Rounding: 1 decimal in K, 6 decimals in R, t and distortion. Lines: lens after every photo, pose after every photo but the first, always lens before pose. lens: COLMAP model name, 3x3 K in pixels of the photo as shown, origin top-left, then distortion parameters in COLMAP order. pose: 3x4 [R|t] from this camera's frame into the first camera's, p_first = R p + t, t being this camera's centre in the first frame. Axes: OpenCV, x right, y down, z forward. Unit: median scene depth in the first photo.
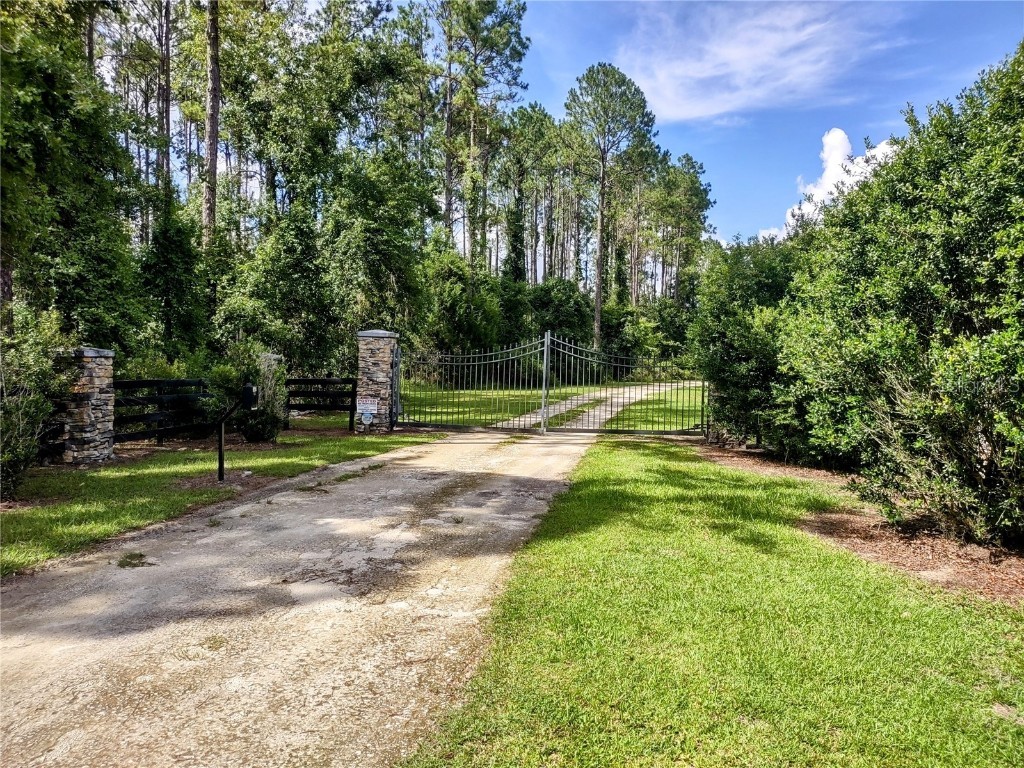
lens RADIAL K [[800.0, 0, 512.0], [0, 800.0, 384.0], [0, 0, 1]] dist [0.062750, -0.078381]
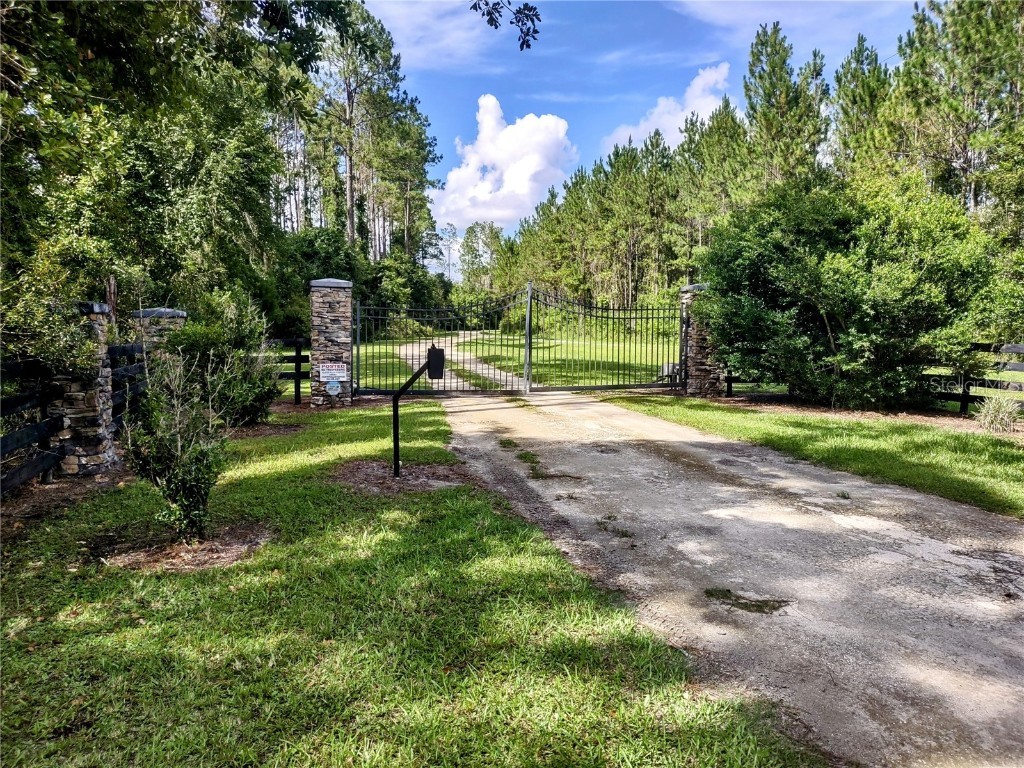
lens RADIAL K [[800.0, 0, 512.0], [0, 800.0, 384.0], [0, 0, 1]] dist [0.062750, -0.078381]
pose [[0.909205, -0.050963, 0.413218, -0.346771], [0.029571, 0.997878, 0.058006, -0.002784], [-0.415297, -0.040520, 0.908783, 0.179871]]
